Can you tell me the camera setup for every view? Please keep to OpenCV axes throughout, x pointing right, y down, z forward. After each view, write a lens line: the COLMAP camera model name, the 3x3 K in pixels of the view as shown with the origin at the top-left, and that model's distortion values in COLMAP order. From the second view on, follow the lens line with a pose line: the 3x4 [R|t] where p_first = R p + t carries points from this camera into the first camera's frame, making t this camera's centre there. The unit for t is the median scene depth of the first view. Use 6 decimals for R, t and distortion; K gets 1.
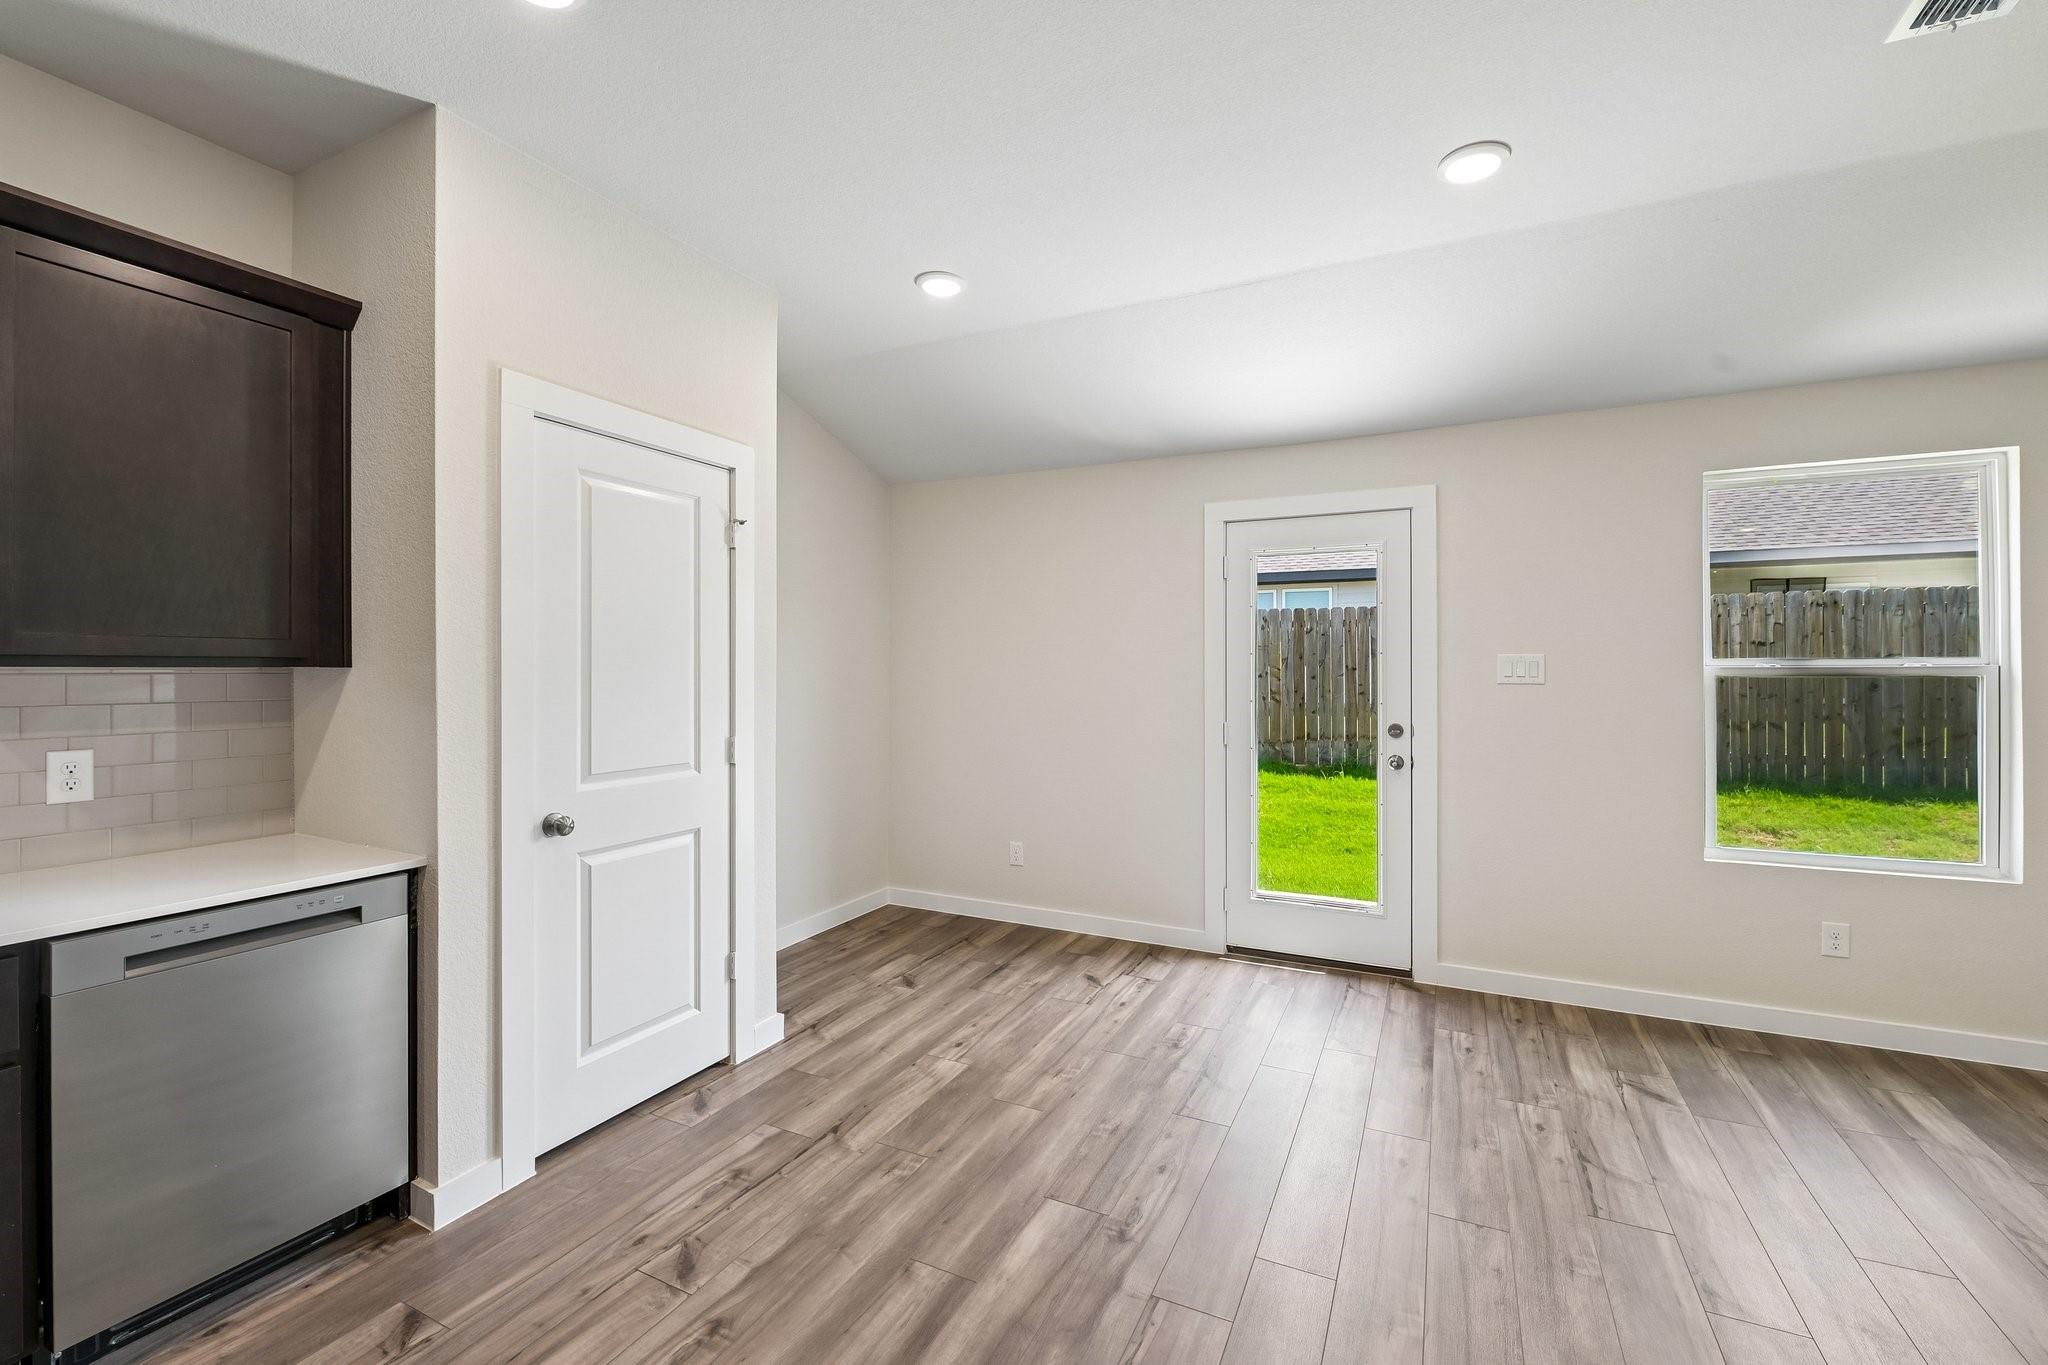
lens RADIAL K [[851.5, 0, 1023.3], [0, 851.5, 670.9], [0, 0, 1]] dist [-0.006163, -0.000941]
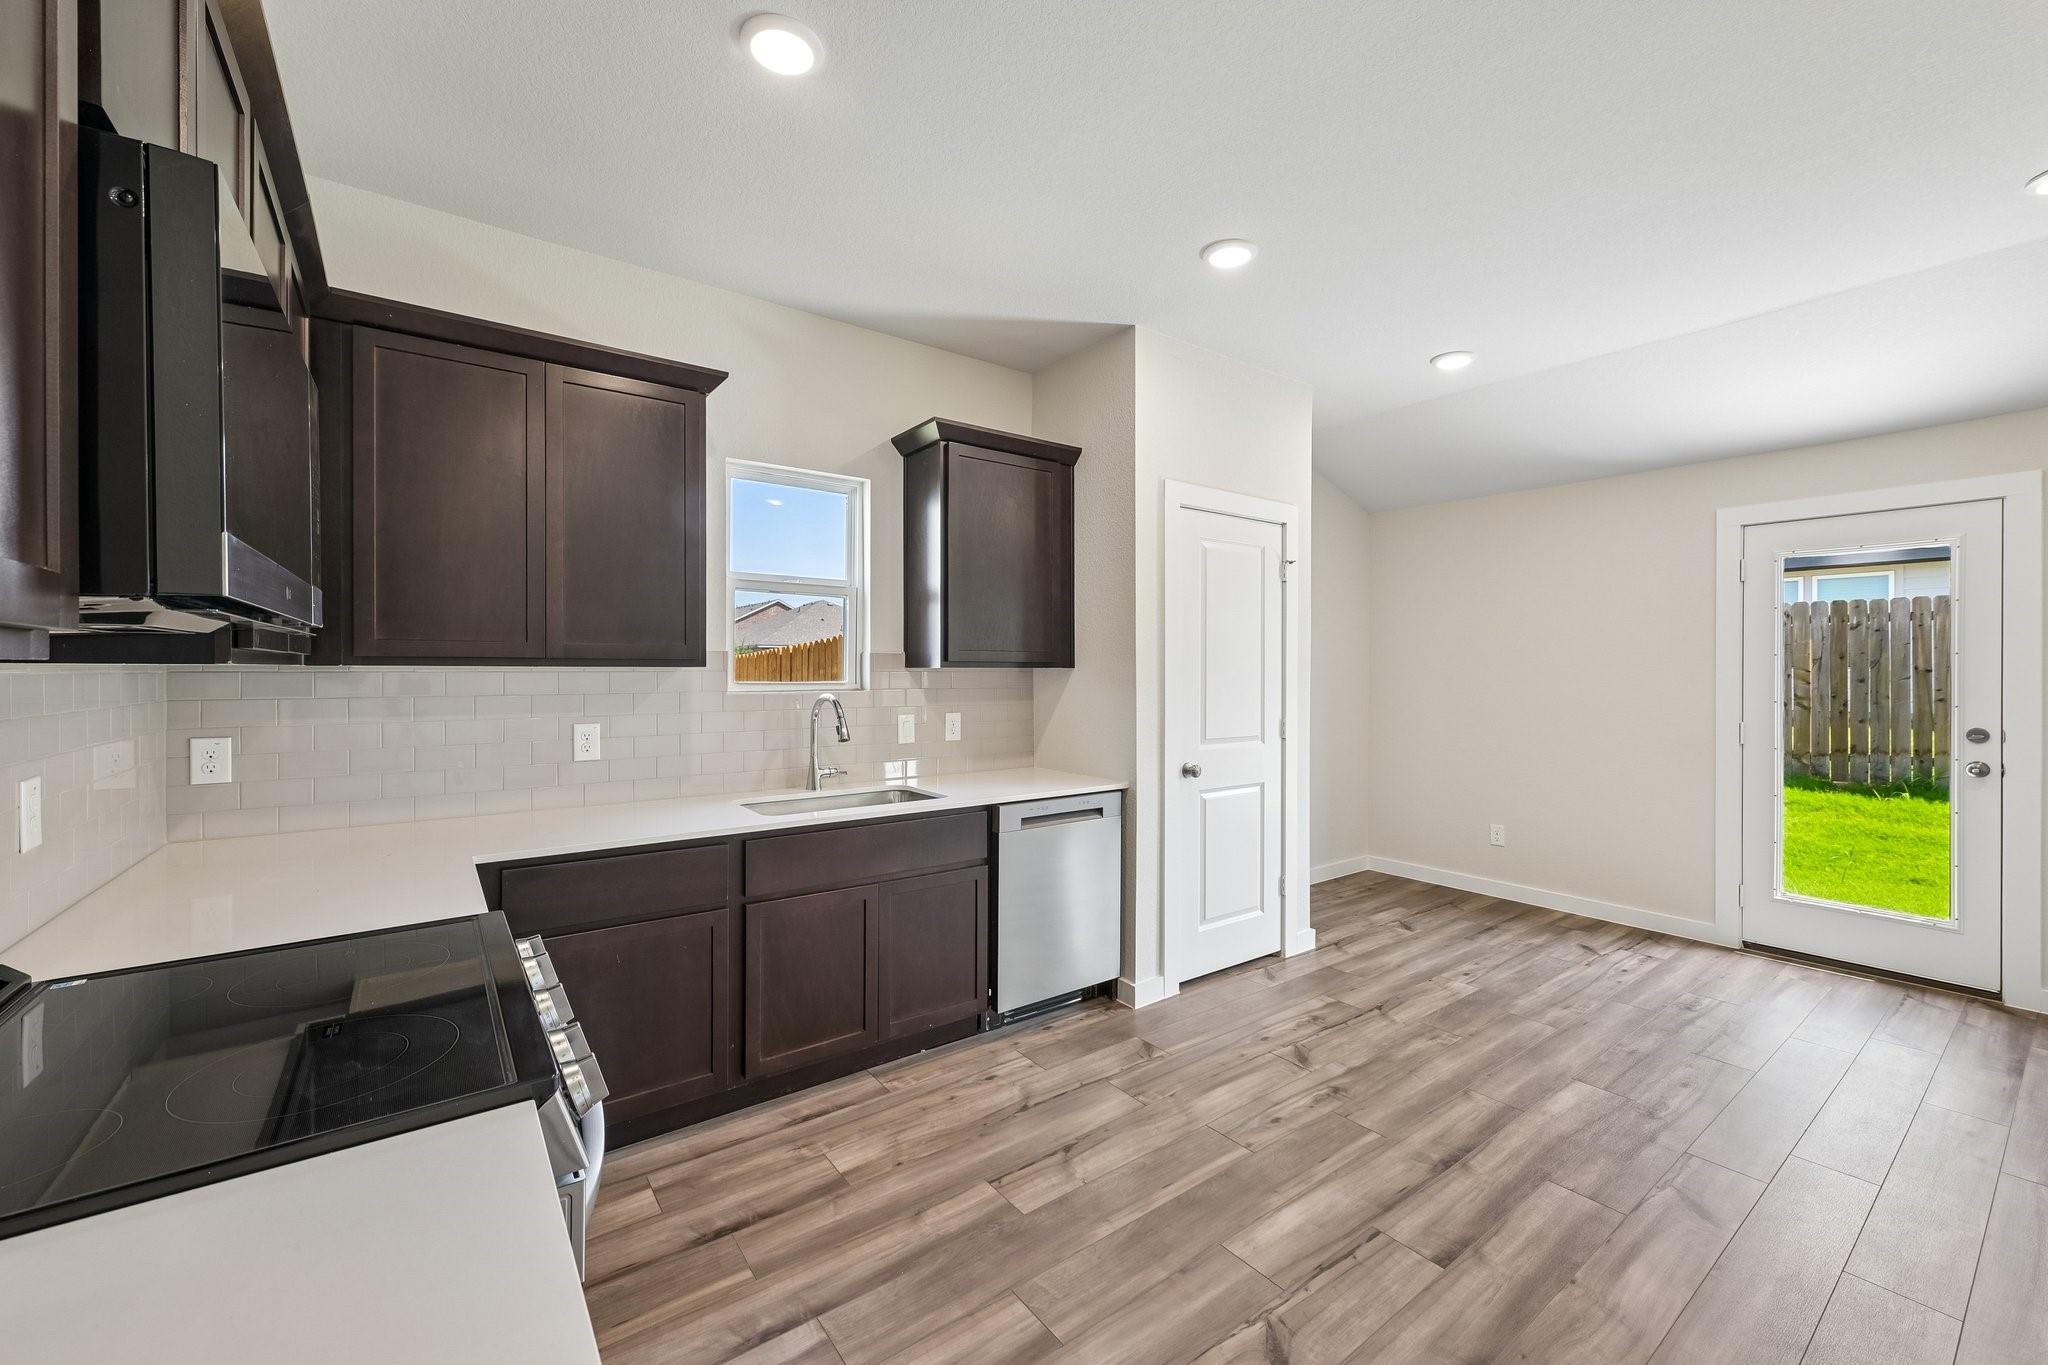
lens RADIAL K [[811.1, 0, 1028.4], [0, 811.1, 674.9], [0, 0, 1]] dist [0.002956, -0.000444]
pose [[0.891482, 0.003595, -0.453042, -0.129461], [-0.002182, 0.999991, 0.003640, 0.003118], [0.453051, -0.002256, 0.891482, -0.394839]]
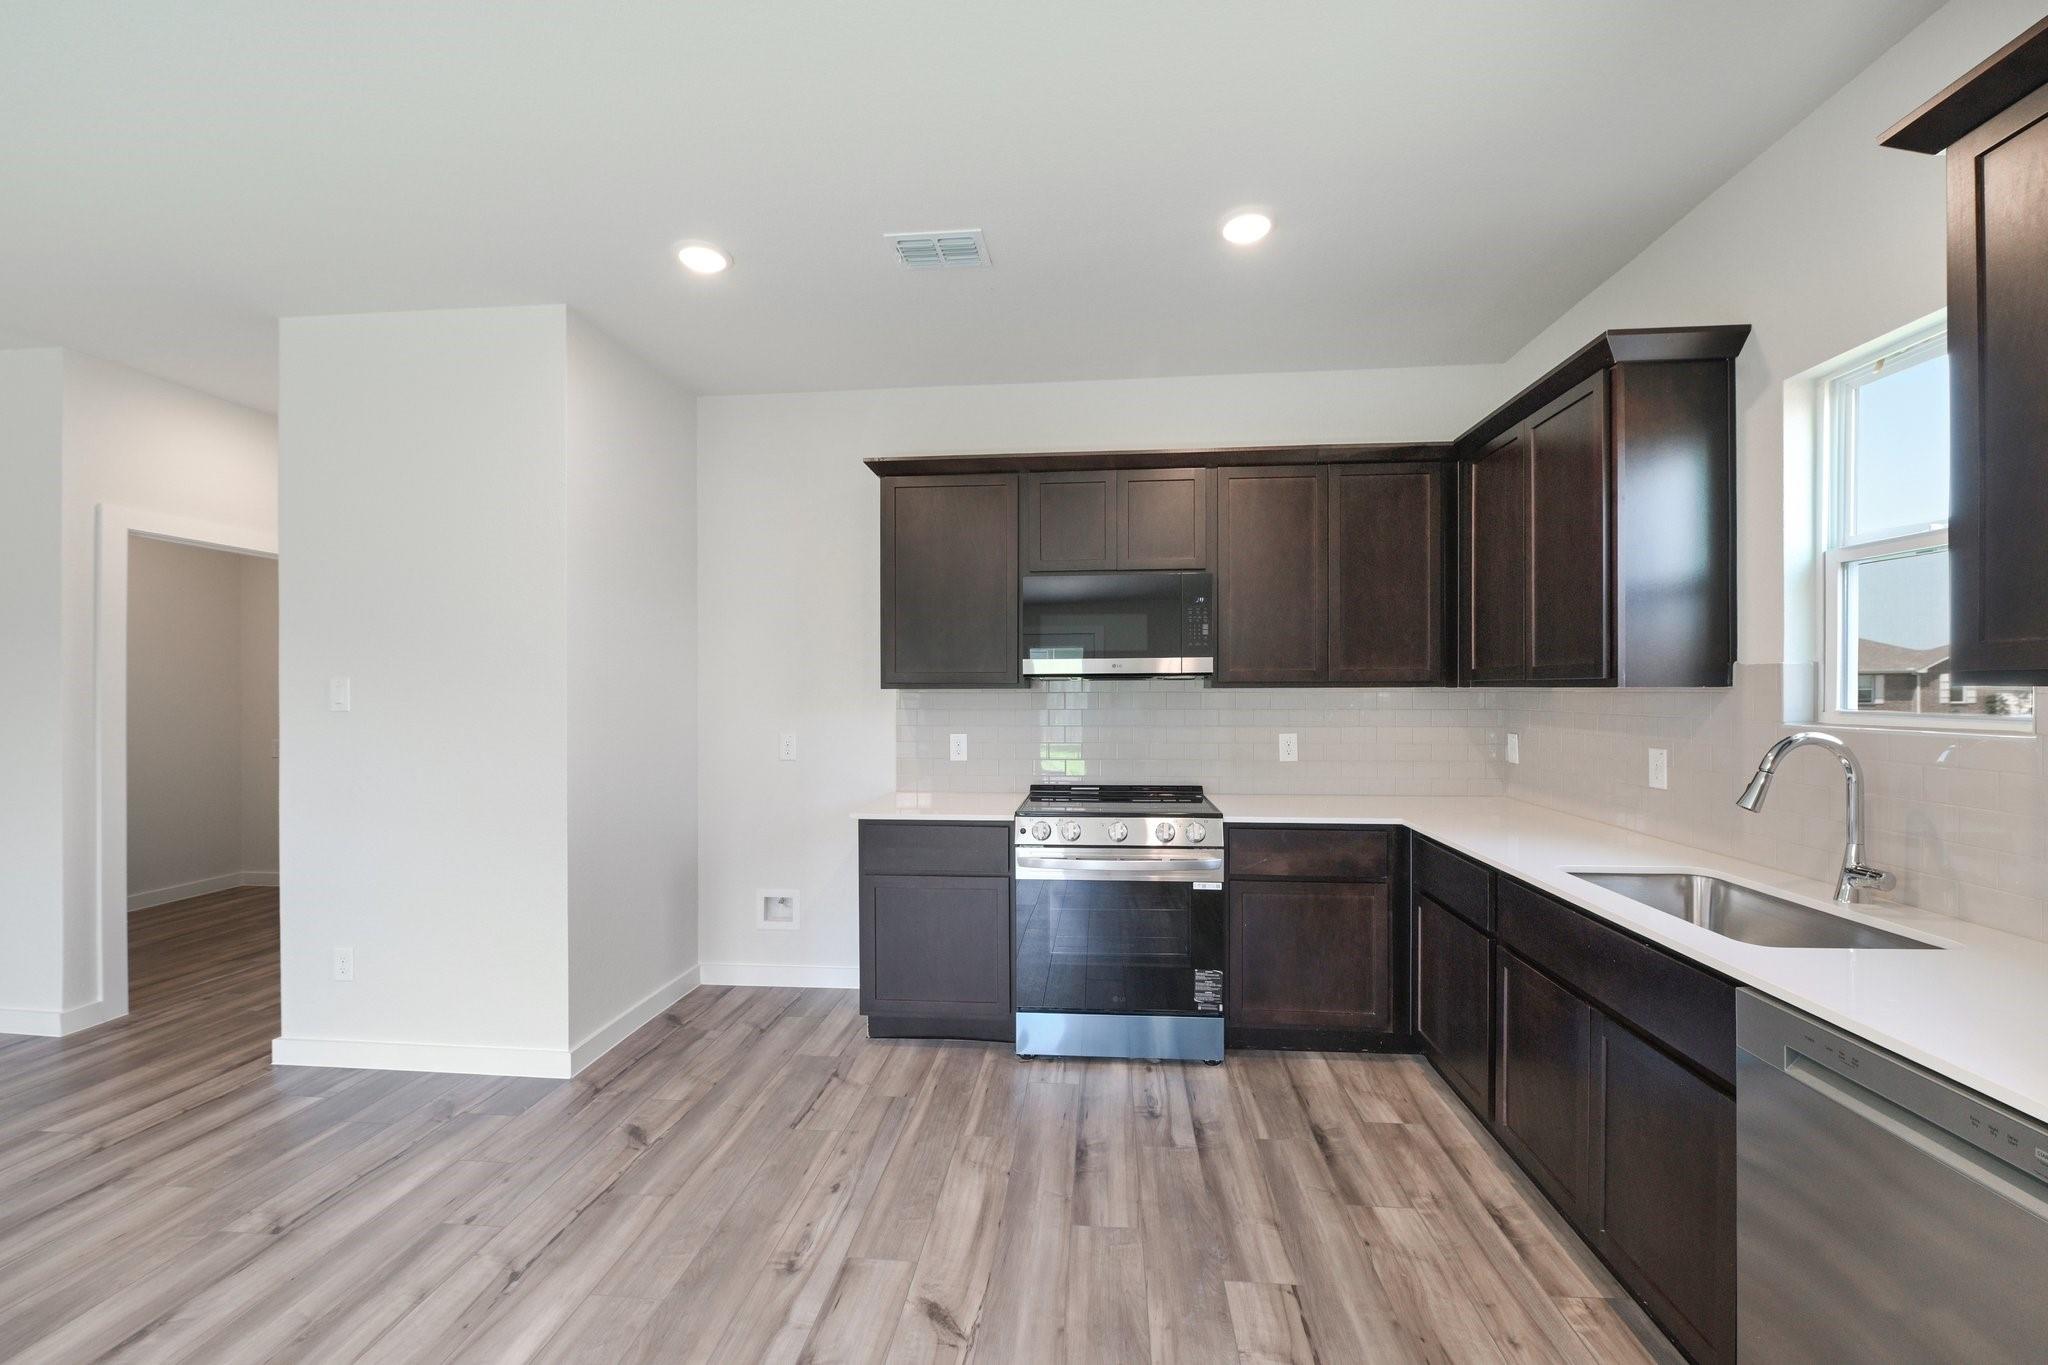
lens RADIAL K [[811.1, 0, 1029.6], [0, 811.1, 694.0], [0, 0, 1]] dist [0.002956, -0.000444]
pose [[-0.932680, 0.003872, -0.360685, -0.066700], [0.002312, 0.999986, 0.004757, 0.000326], [0.360698, 0.003603, -0.932676, 0.892533]]
